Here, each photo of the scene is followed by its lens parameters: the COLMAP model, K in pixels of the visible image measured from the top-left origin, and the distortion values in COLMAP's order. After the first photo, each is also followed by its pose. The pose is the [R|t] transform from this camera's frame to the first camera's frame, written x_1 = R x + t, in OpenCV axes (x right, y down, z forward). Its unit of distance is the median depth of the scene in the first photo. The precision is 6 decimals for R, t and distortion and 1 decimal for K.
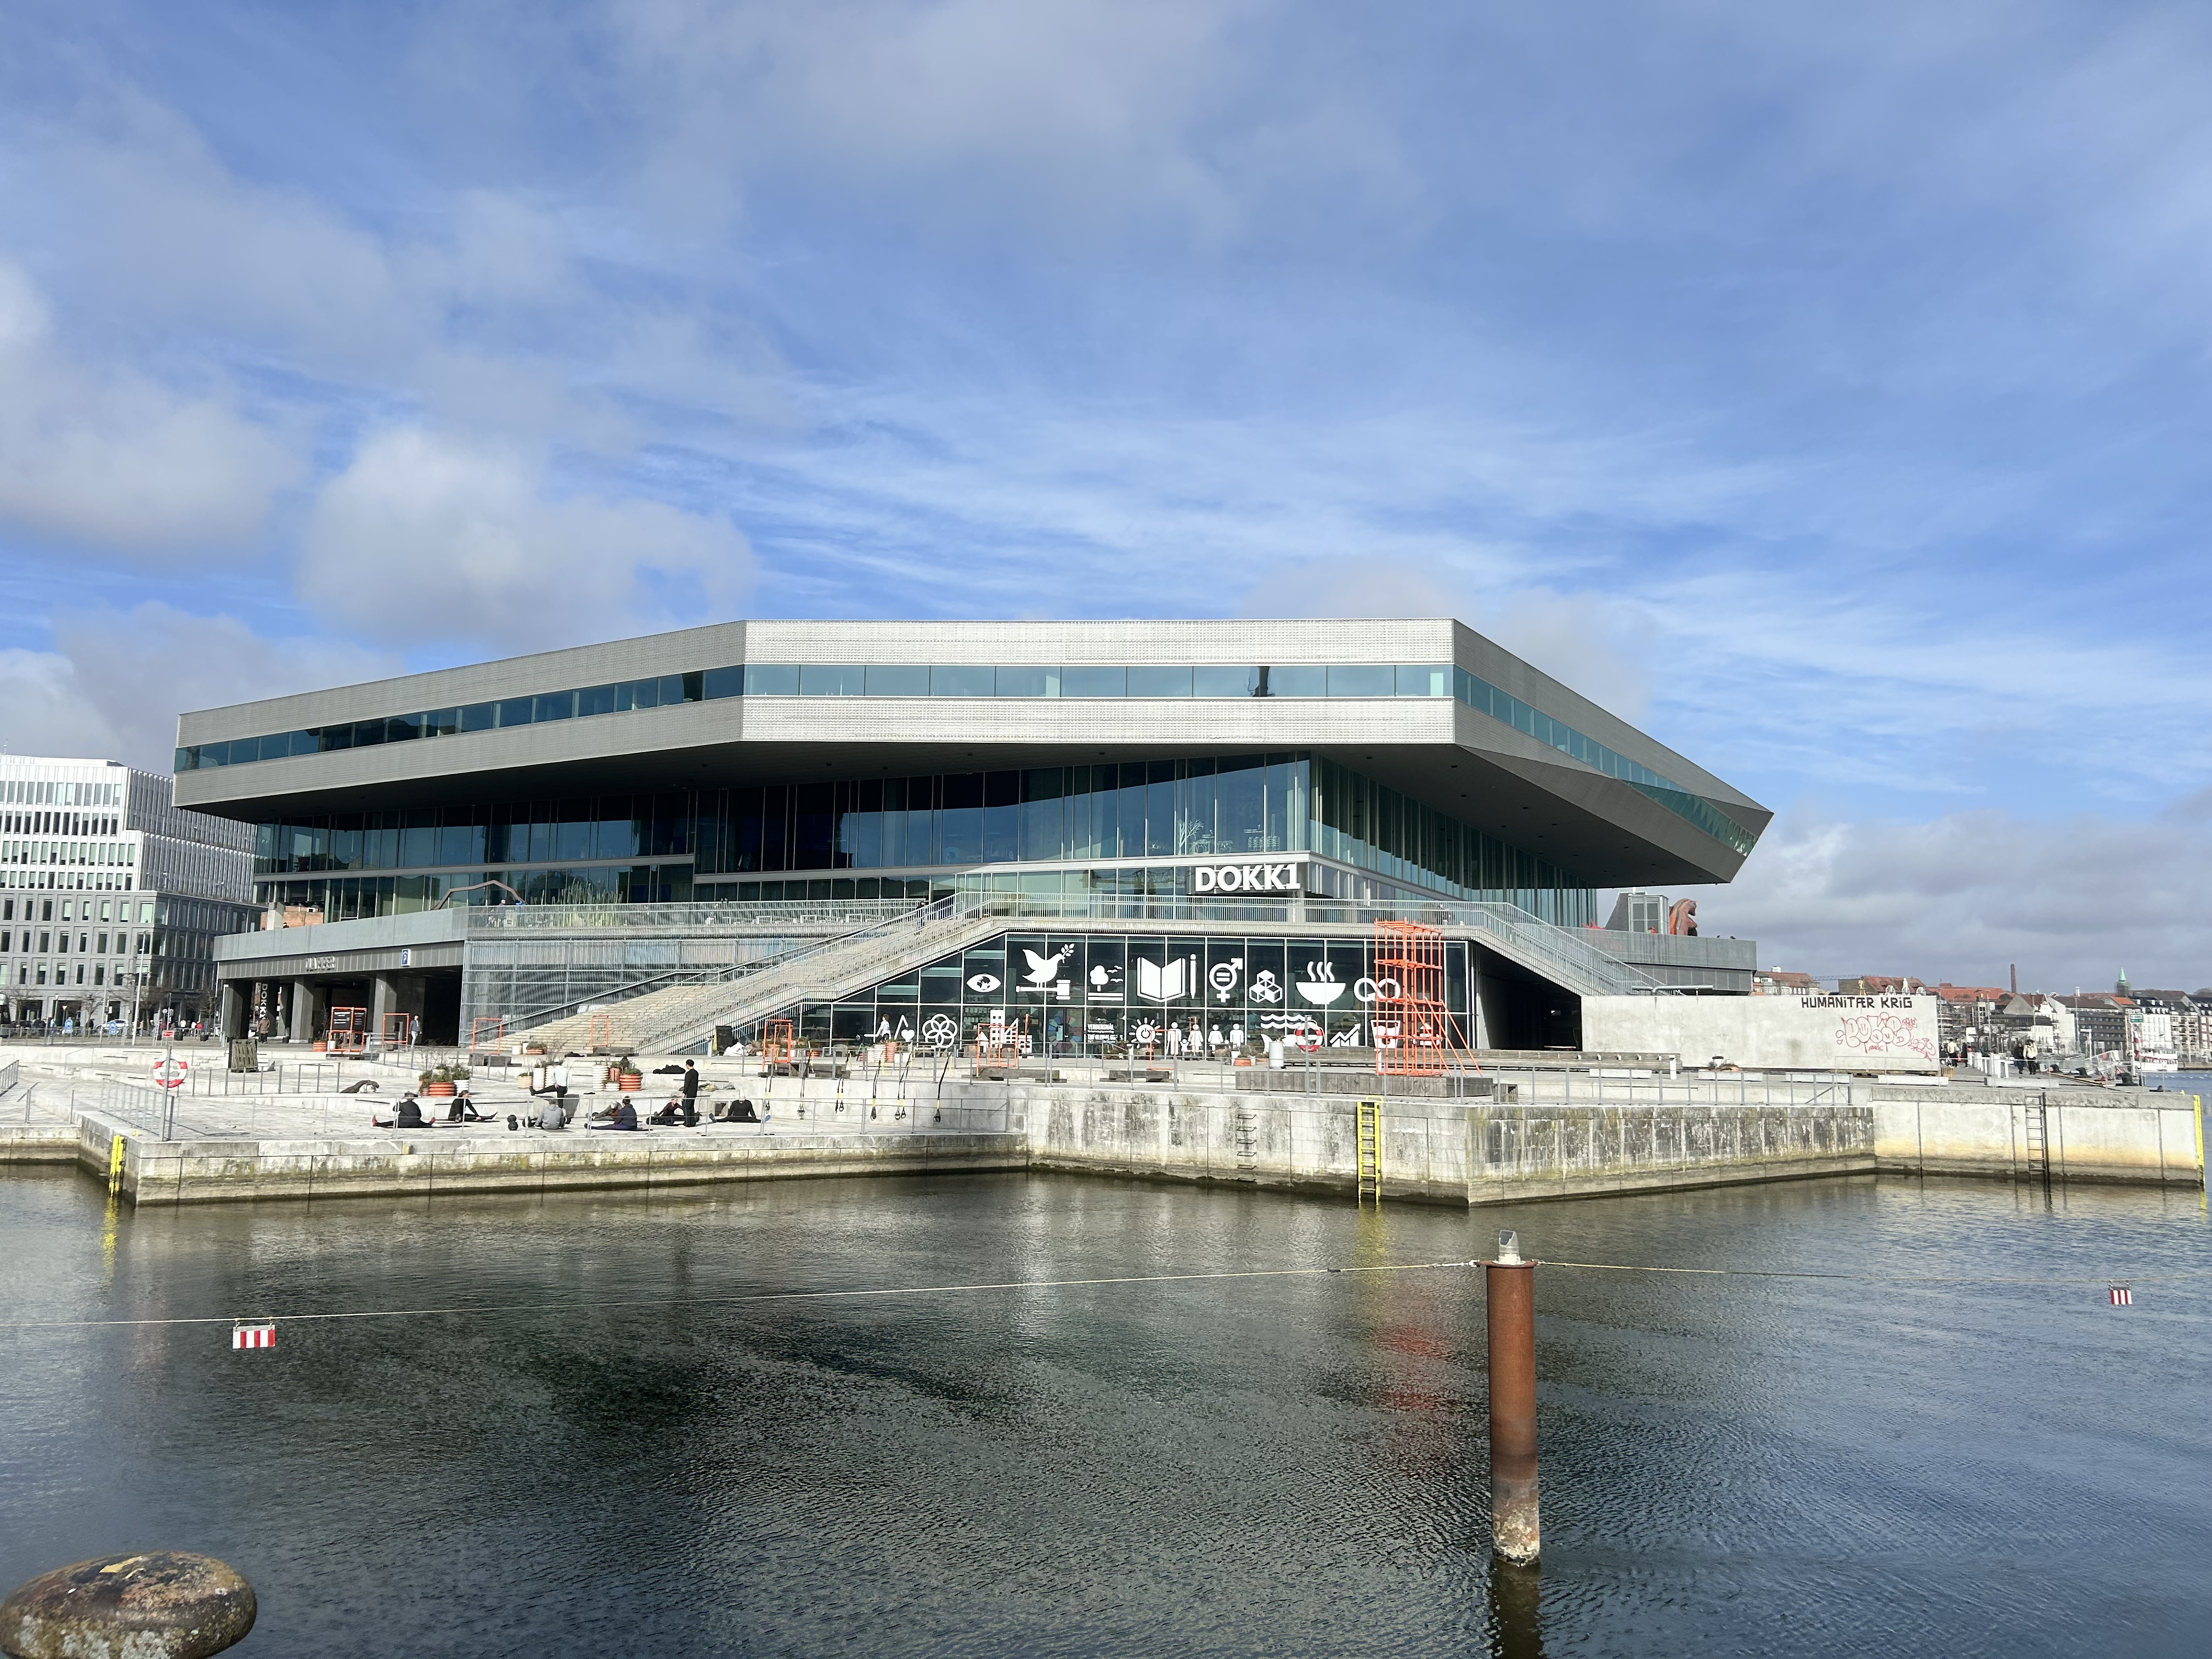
lens RADIAL K [[1679.7, 0, 1106.2], [0, 1679.7, 825.1], [0, 0, 1]] dist [0.010634, 0.001469]
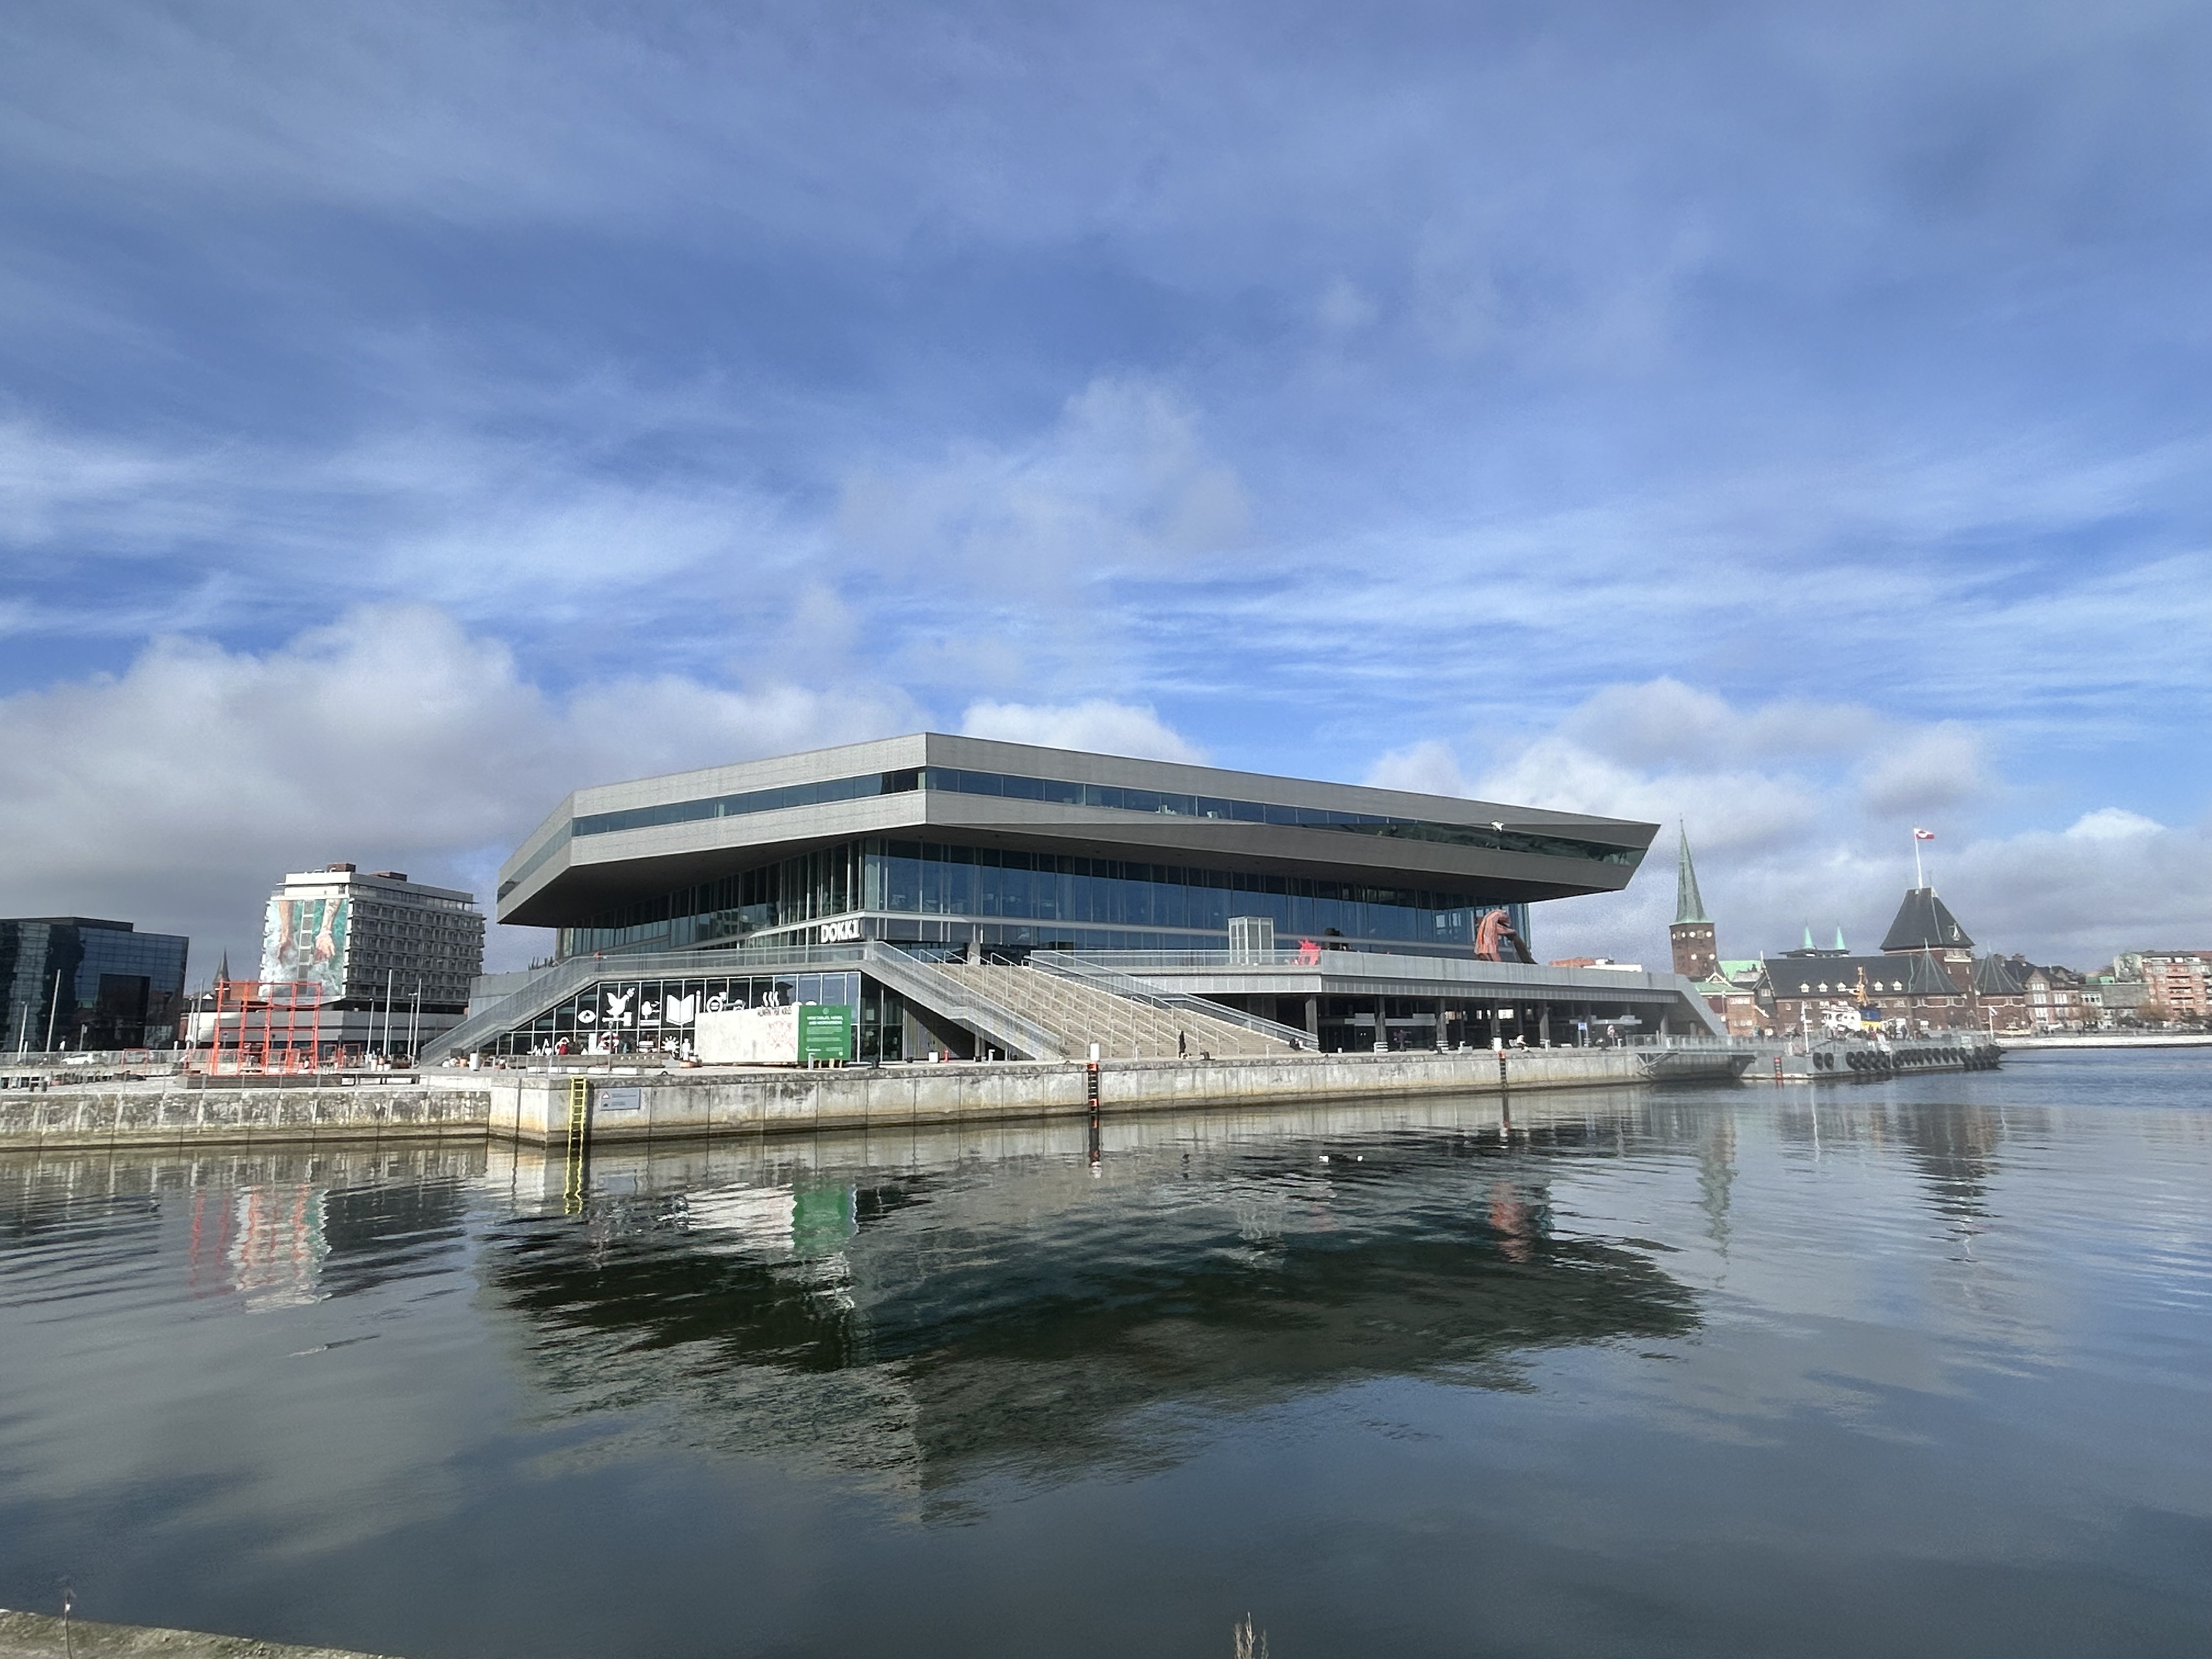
lens RADIAL K [[1319.0, 0, 1102.1], [0, 1319.0, 836.6], [0, 0, 1]] dist [0.008281, 0.001643]
pose [[0.883238, -0.098740, -0.458411, 0.907304], [0.084161, 0.995085, -0.052180, 0.032890], [0.461311, 0.007507, 0.887207, 0.142943]]
